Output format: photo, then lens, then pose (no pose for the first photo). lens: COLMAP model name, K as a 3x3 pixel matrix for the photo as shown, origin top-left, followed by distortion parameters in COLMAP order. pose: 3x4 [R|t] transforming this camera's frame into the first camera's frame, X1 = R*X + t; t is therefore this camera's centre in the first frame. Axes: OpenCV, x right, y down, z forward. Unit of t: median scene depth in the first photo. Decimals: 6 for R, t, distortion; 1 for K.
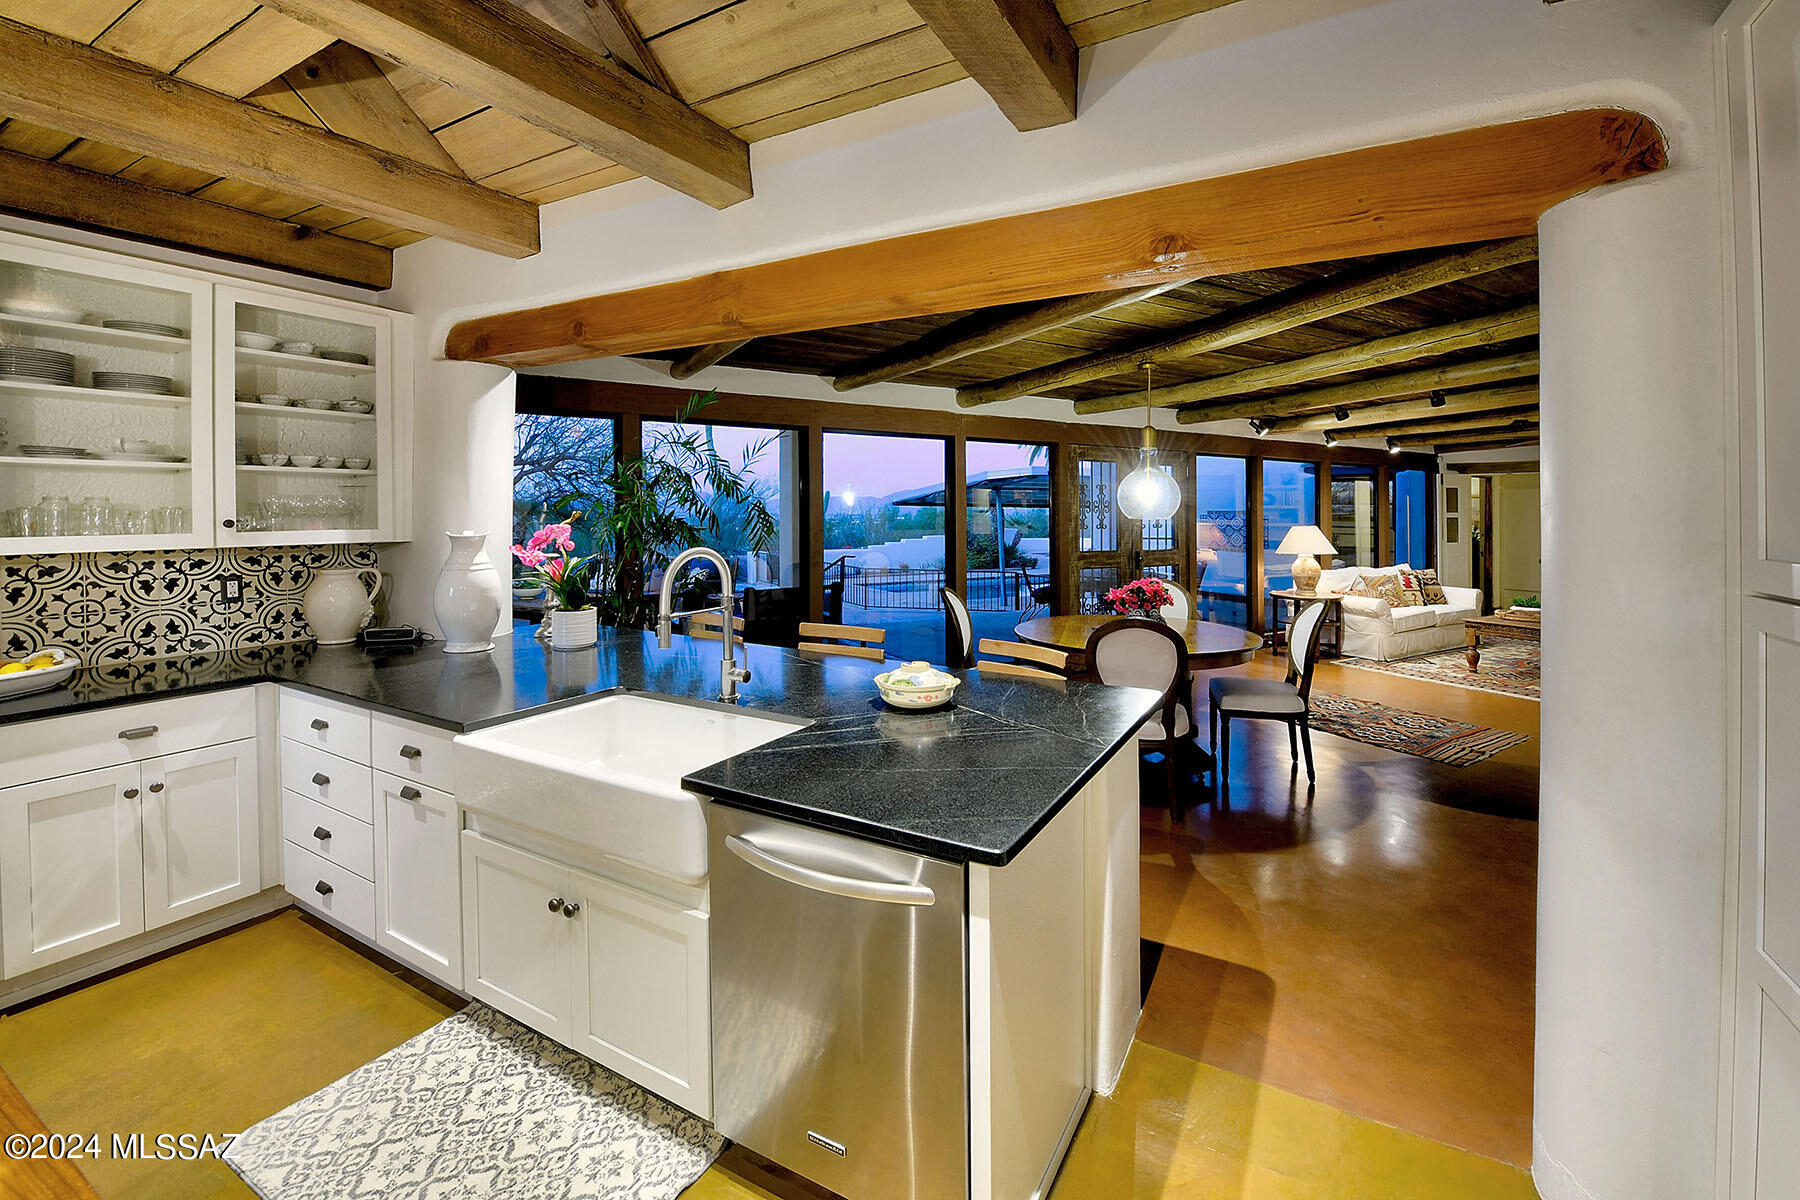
lens RADIAL K [[775.3, 0, 903.3], [0, 775.3, 506.2], [0, 0, 1]] dist [0.000096, -0.000022]
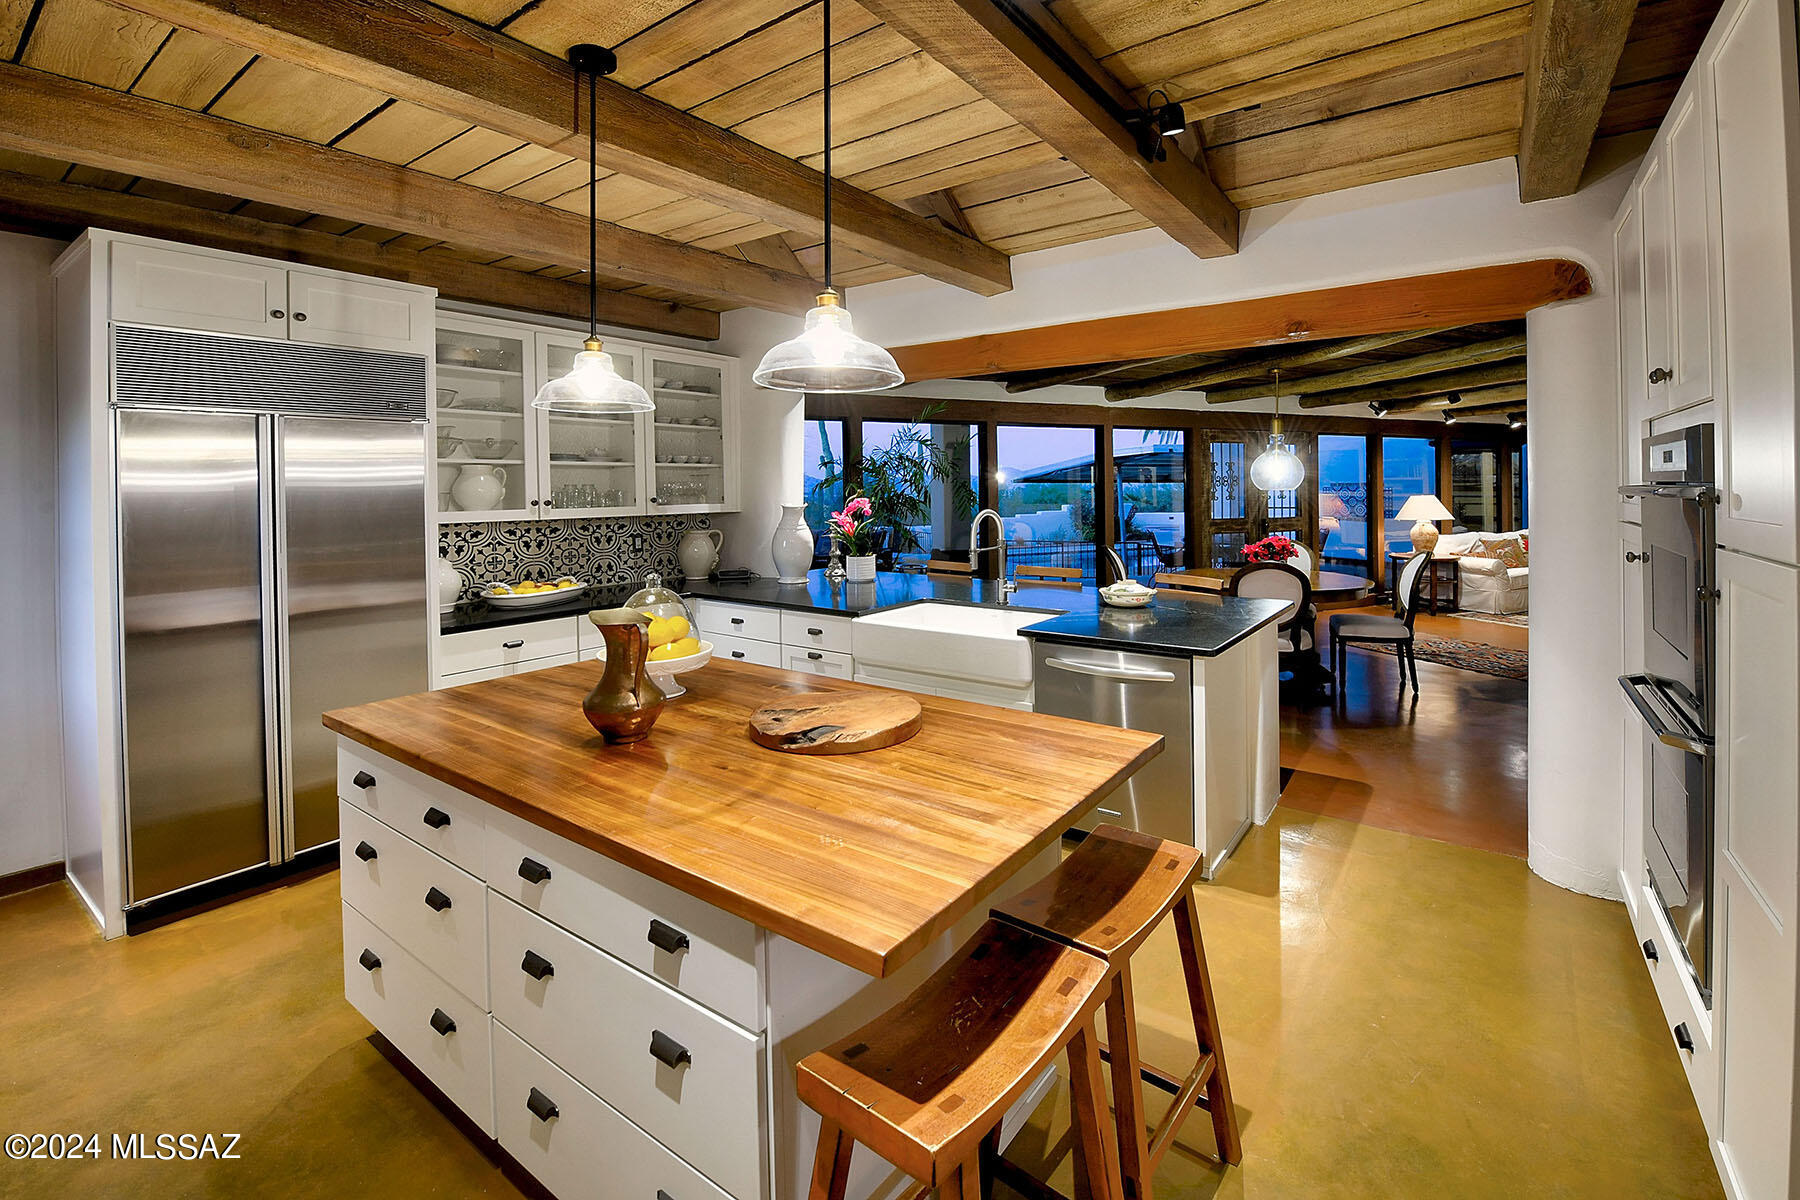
lens RADIAL K [[709.1, 0, 897.5], [0, 709.1, 497.5], [0, 0, 1]] dist [-0.000247, -0.000061]
pose [[0.984570, -0.011308, -0.174627, -0.100565], [0.014587, 0.999740, 0.017502, -0.000946], [0.174383, -0.019780, 0.984479, -0.273073]]
